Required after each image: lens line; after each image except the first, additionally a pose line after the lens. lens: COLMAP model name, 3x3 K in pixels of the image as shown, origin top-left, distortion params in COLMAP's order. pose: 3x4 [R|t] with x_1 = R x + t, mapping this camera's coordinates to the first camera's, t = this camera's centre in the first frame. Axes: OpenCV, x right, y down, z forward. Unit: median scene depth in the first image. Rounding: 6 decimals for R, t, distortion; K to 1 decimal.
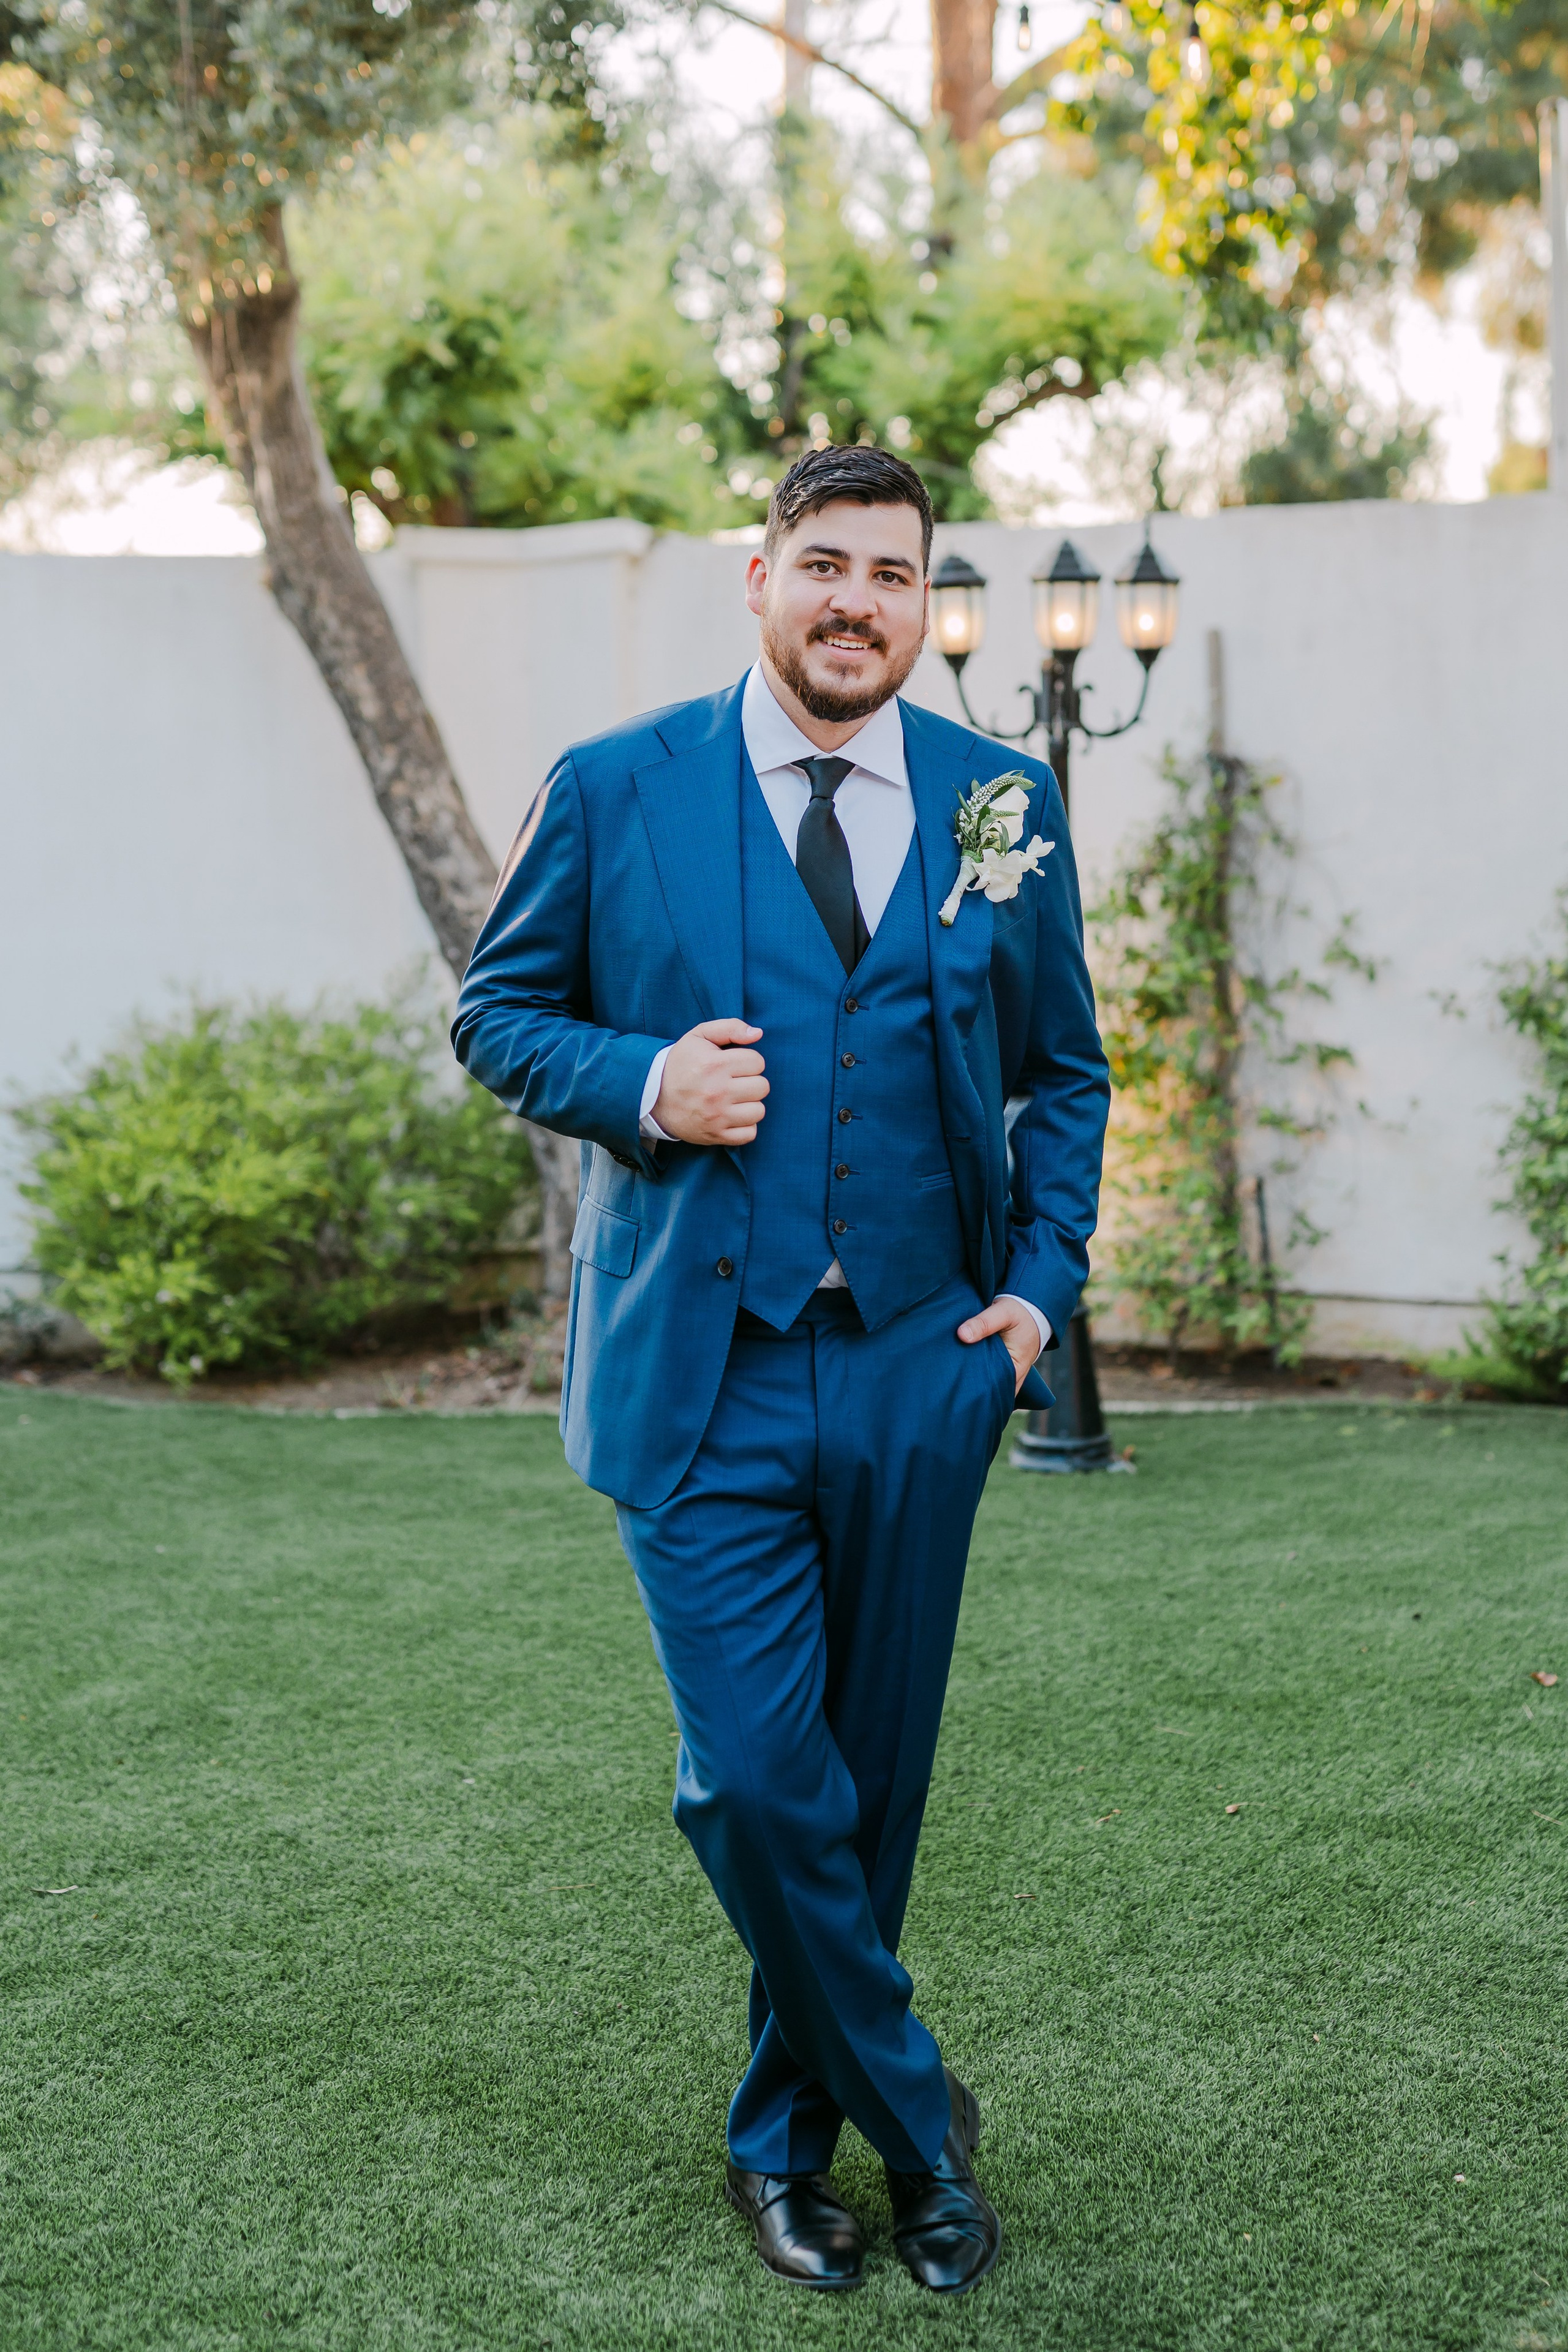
lens RADIAL K [[4062.1, 0, 787.2], [0, 4062.1, 1037.9], [0, 0, 1]] dist [0.022986, 0.033026]
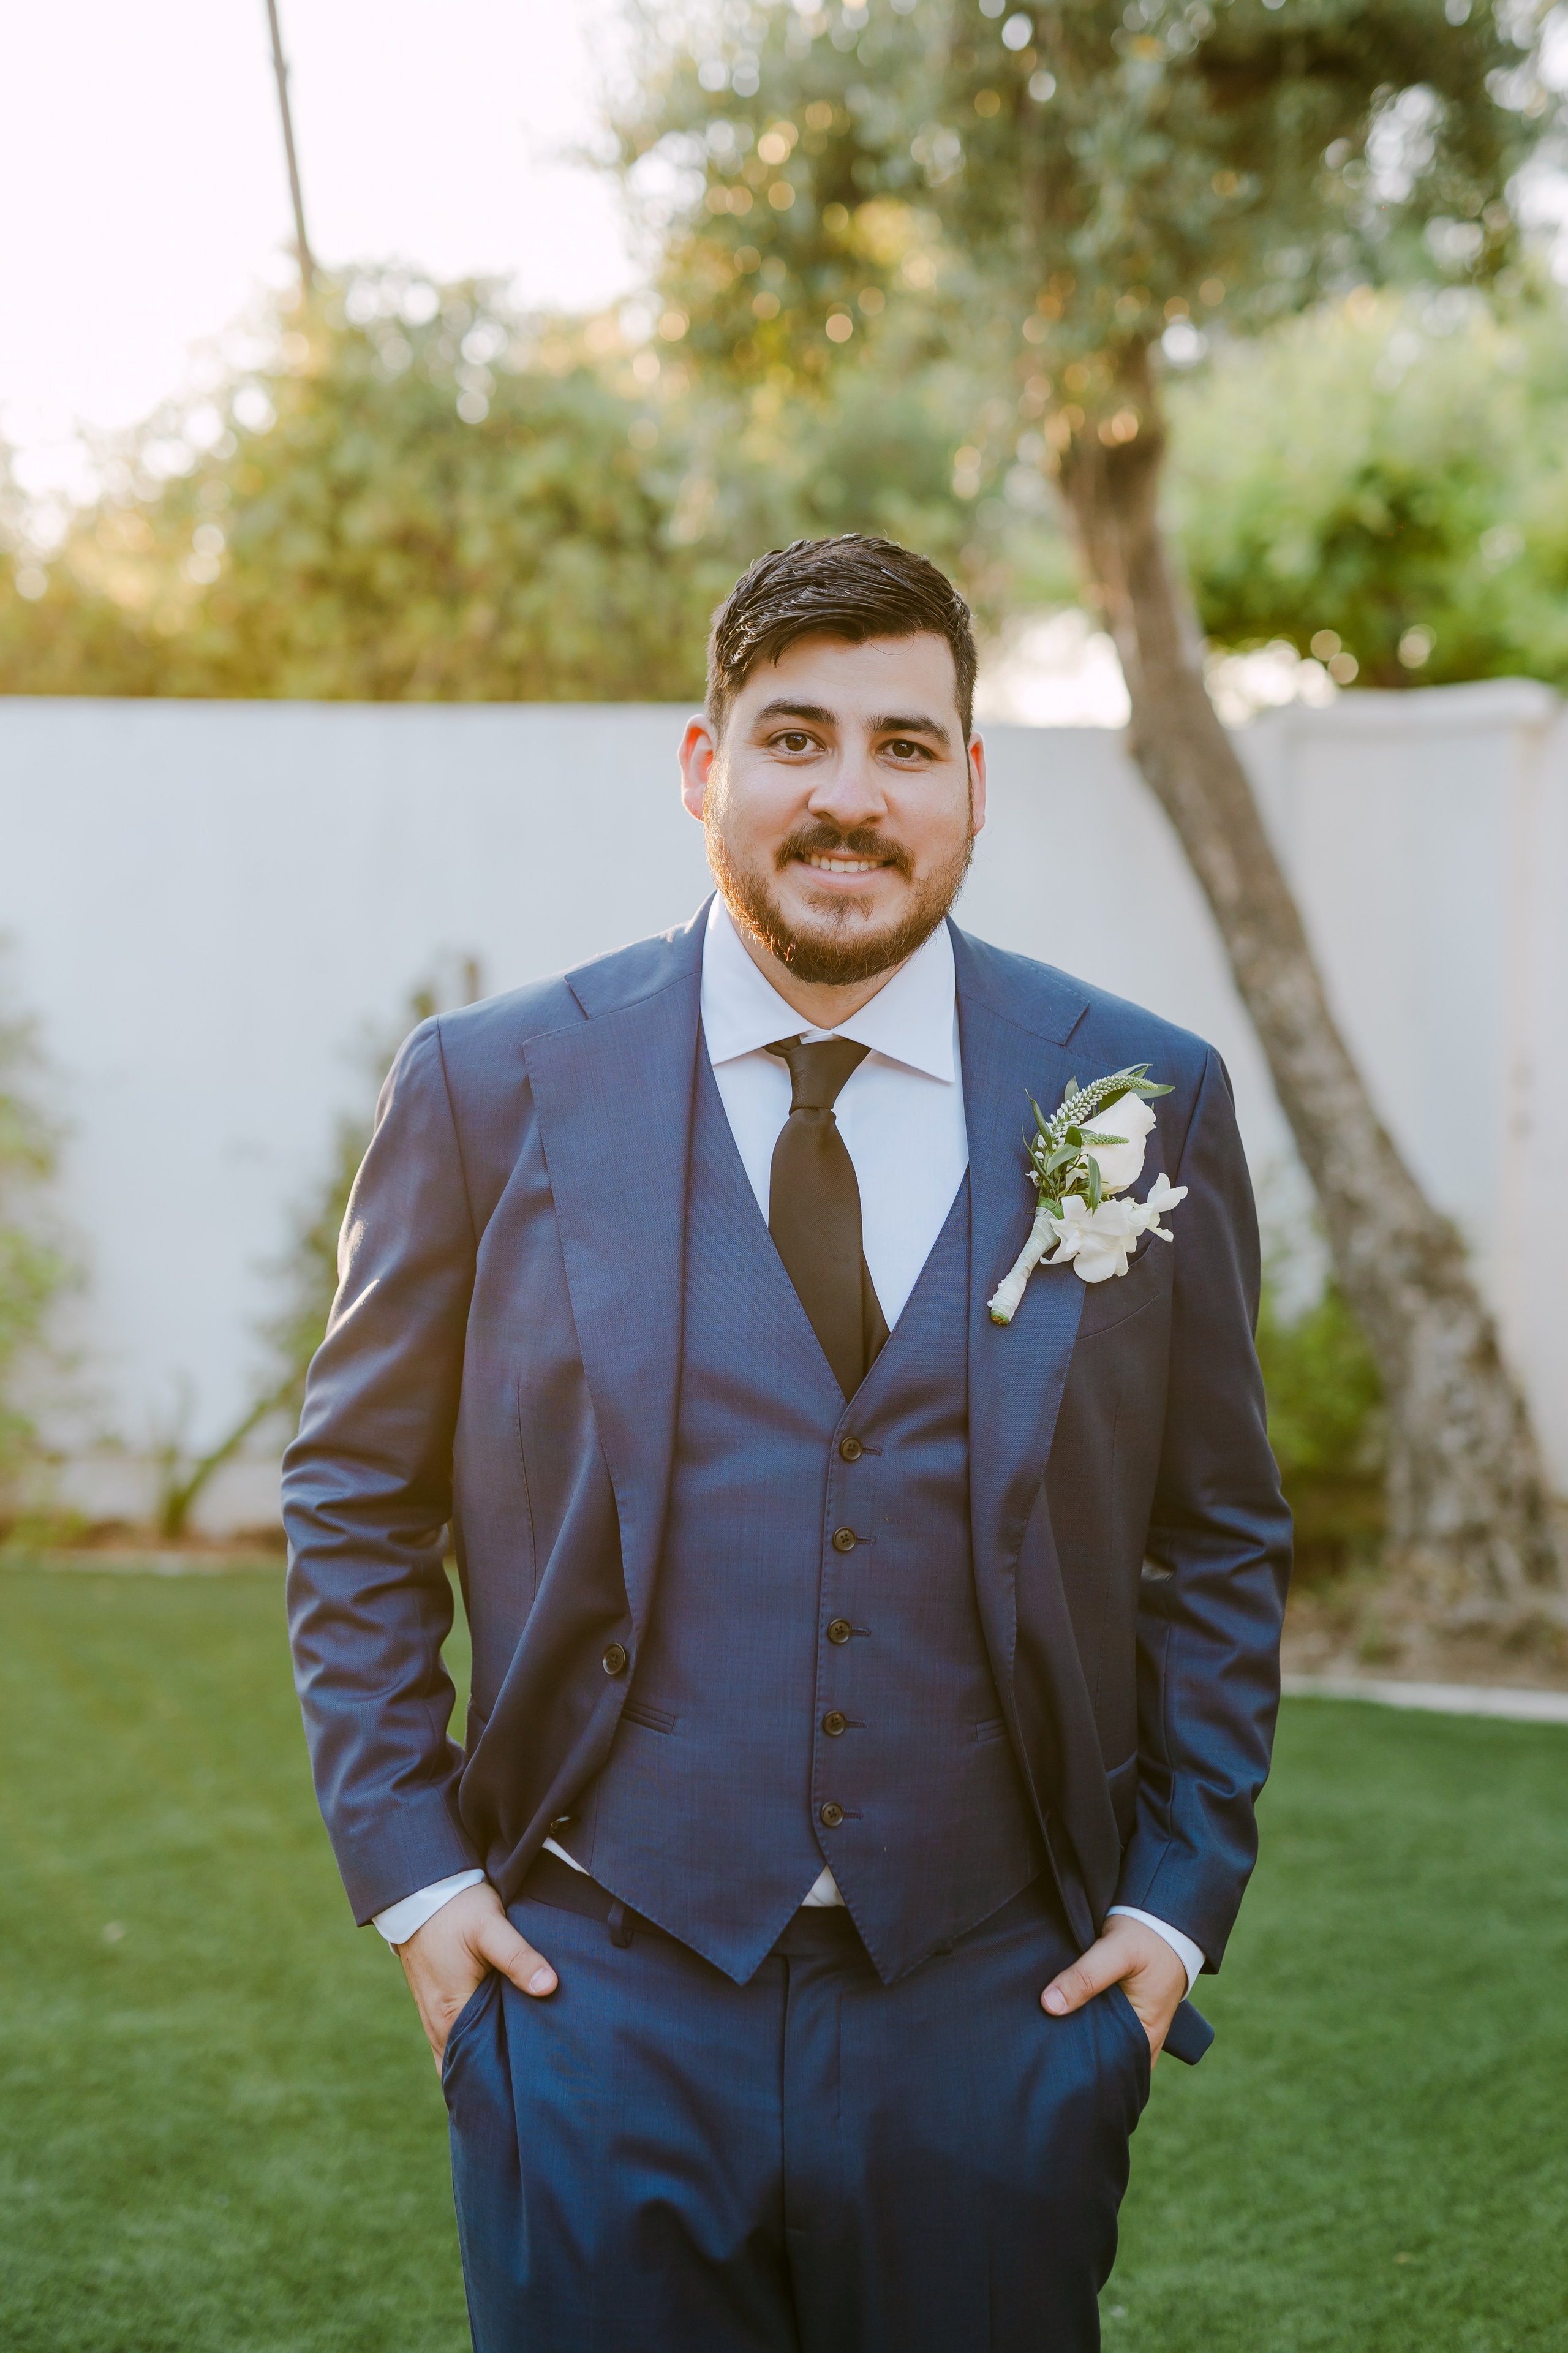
lens RADIAL K [[3559.0, 0, 748.6], [0, 3559.0, 1169.9], [0, 0, 1]] dist [0.050137, -0.026404]
pose [[0.961047, 0.042635, -0.273076, 0.016757], [-0.040992, 0.999091, 0.011721, -0.022593], [0.273328, -0.000071, 0.961921, 0.195809]]
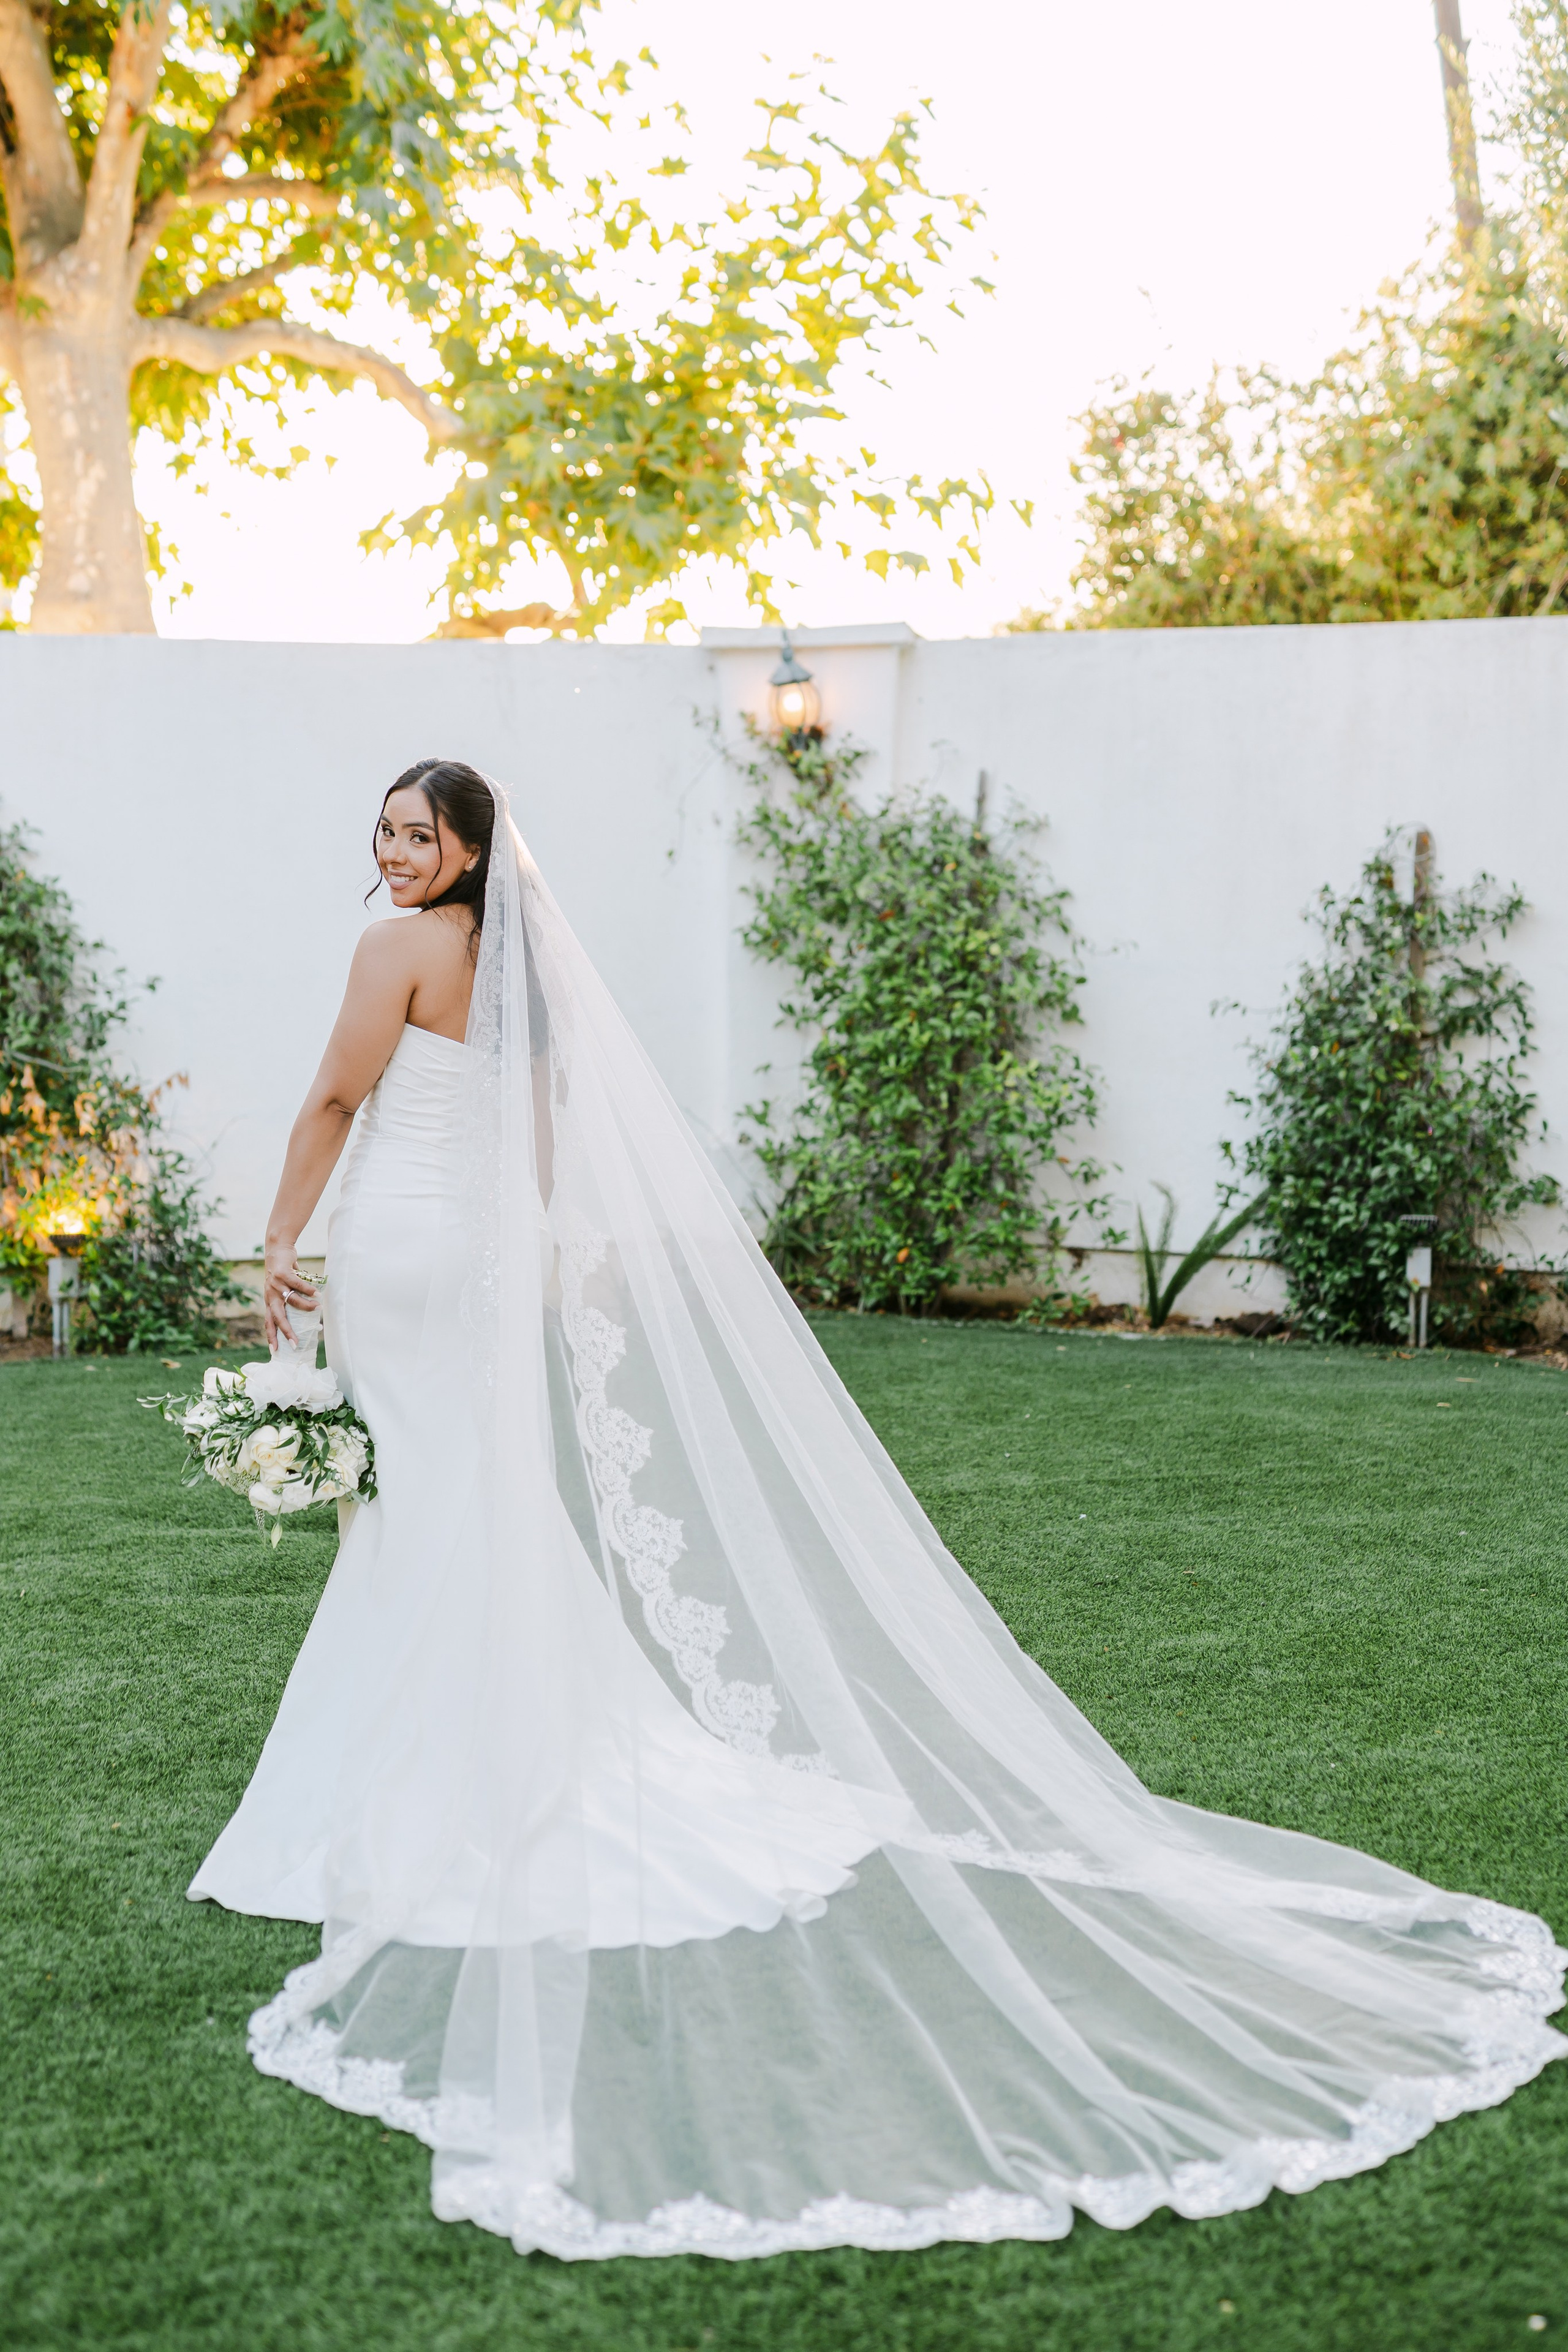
lens RADIAL K [[3557.7, 0, 748.6], [0, 3557.7, 1169.4], [0, 0, 1]] dist [0.050137, -0.026404]
pose [[0.765262, 0.068018, -0.640116, 0.225073], [-0.049982, 0.997678, 0.046259, -0.003672], [0.641776, -0.003406, 0.766885, 0.116168]]
